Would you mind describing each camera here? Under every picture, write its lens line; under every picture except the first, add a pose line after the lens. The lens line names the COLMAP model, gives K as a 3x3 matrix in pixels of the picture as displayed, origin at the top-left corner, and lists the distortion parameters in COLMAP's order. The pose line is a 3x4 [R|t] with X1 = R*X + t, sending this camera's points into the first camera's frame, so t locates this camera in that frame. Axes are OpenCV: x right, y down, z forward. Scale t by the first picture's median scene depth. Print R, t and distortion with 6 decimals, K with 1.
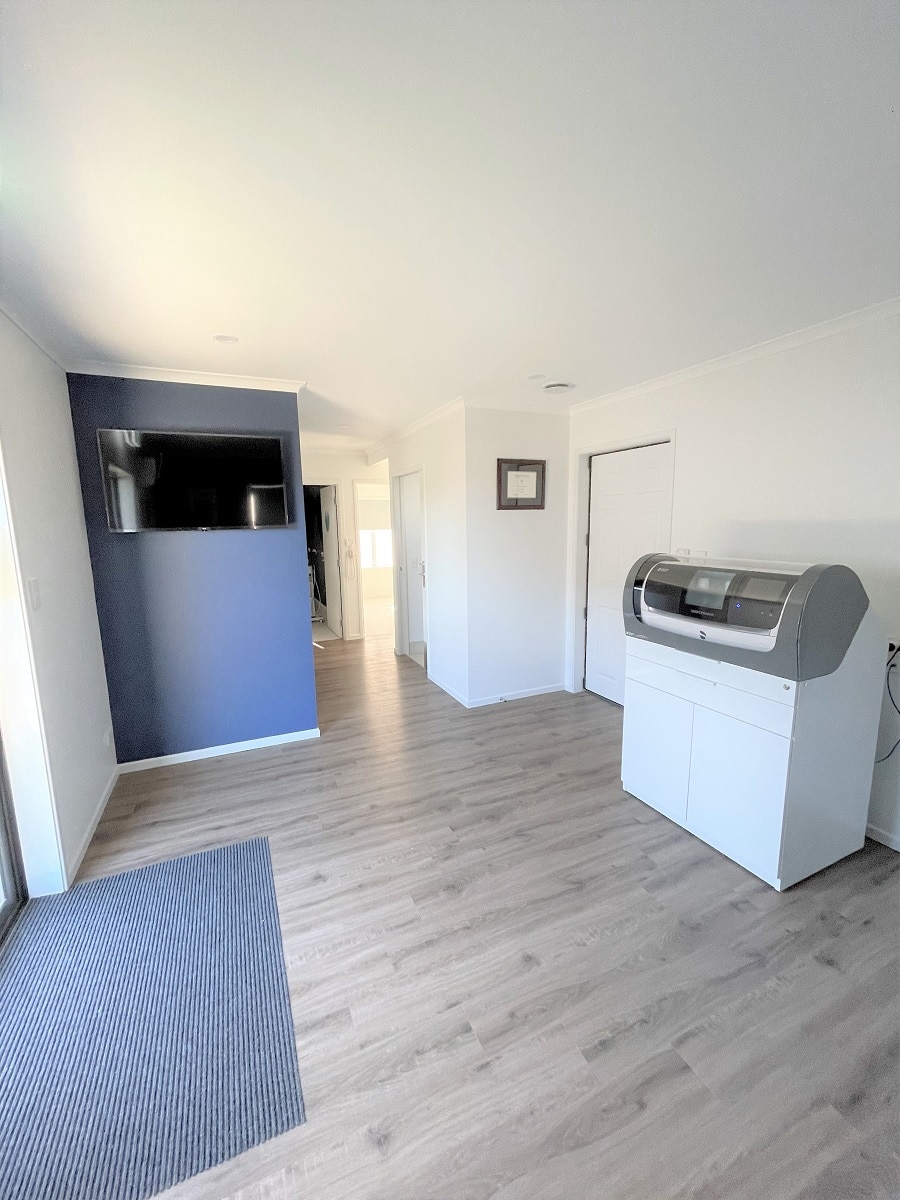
lens RADIAL K [[484.5, 0, 447.9], [0, 484.5, 595.6], [0, 0, 1]] dist [-0.007513, 0.000775]
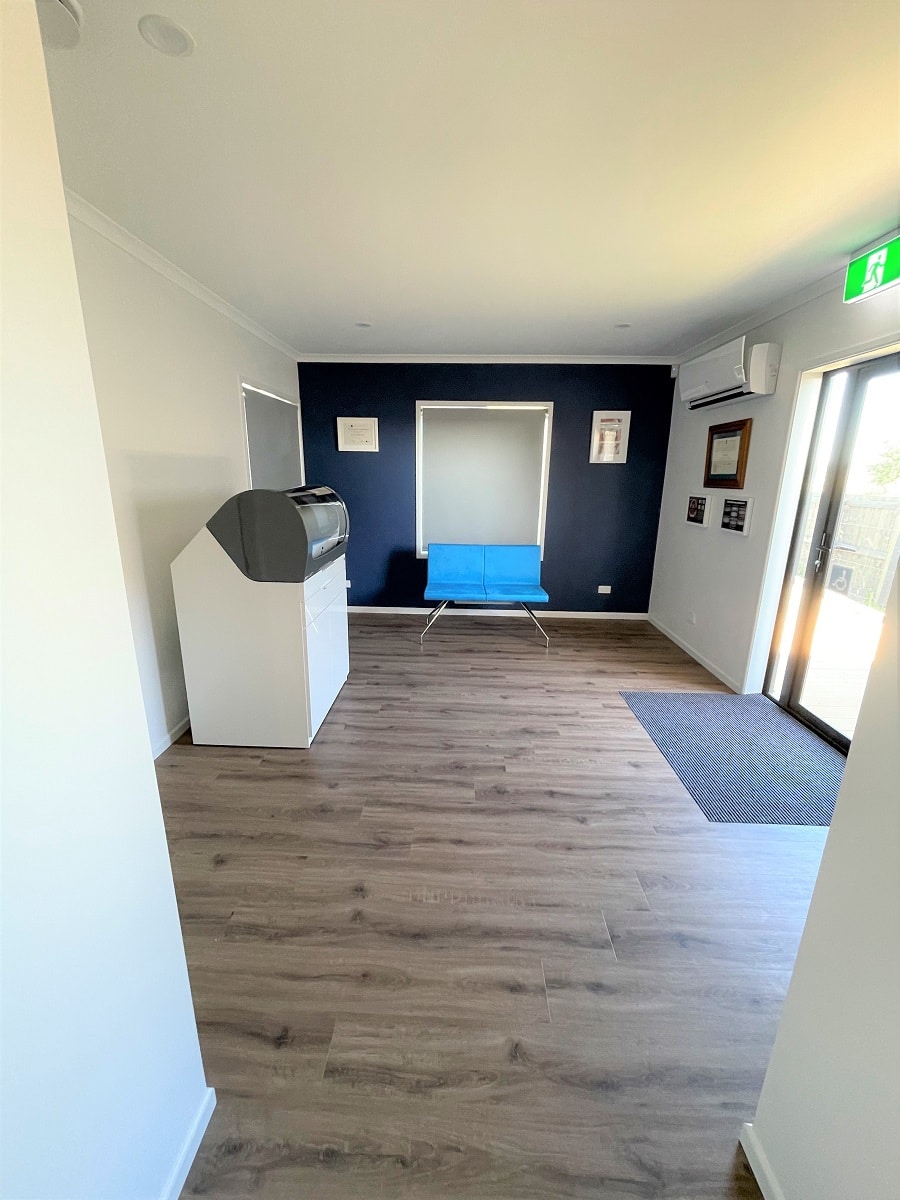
lens RADIAL K [[484.5, 0, 447.9], [0, 484.5, 595.6], [0, 0, 1]] dist [-0.007513, 0.000775]
pose [[-0.896361, -0.108212, 0.429916, -0.315228], [0.067171, 0.925405, 0.372979, -0.256326], [-0.438207, 0.363201, -0.822228, 1.983407]]
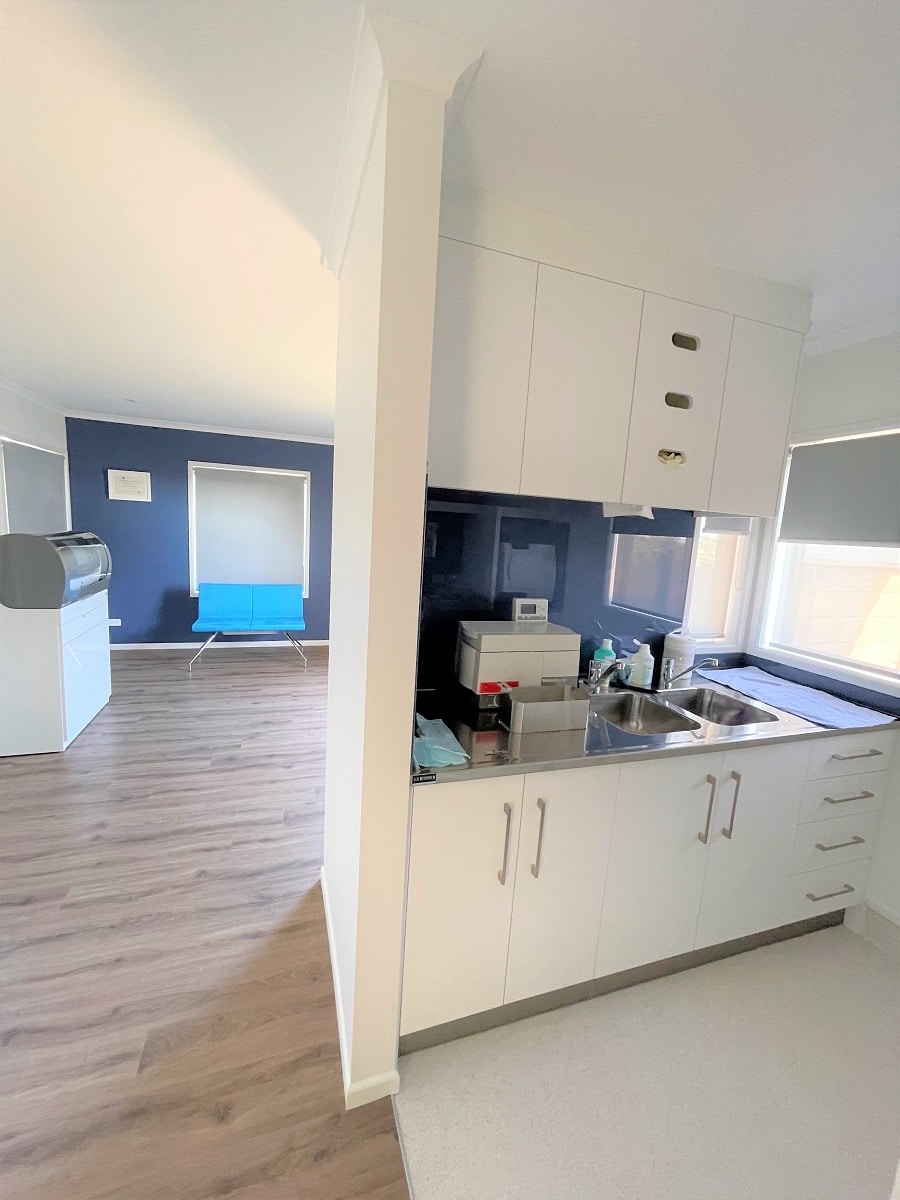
lens RADIAL K [[484.5, 0, 447.9], [0, 484.5, 595.6], [0, 0, 1]] dist [-0.007513, 0.000775]
pose [[-0.994605, -0.056846, 0.086776, -0.739303], [-0.029741, 0.957636, 0.286442, -0.350782], [-0.099383, 0.282316, -0.954160, 2.382922]]
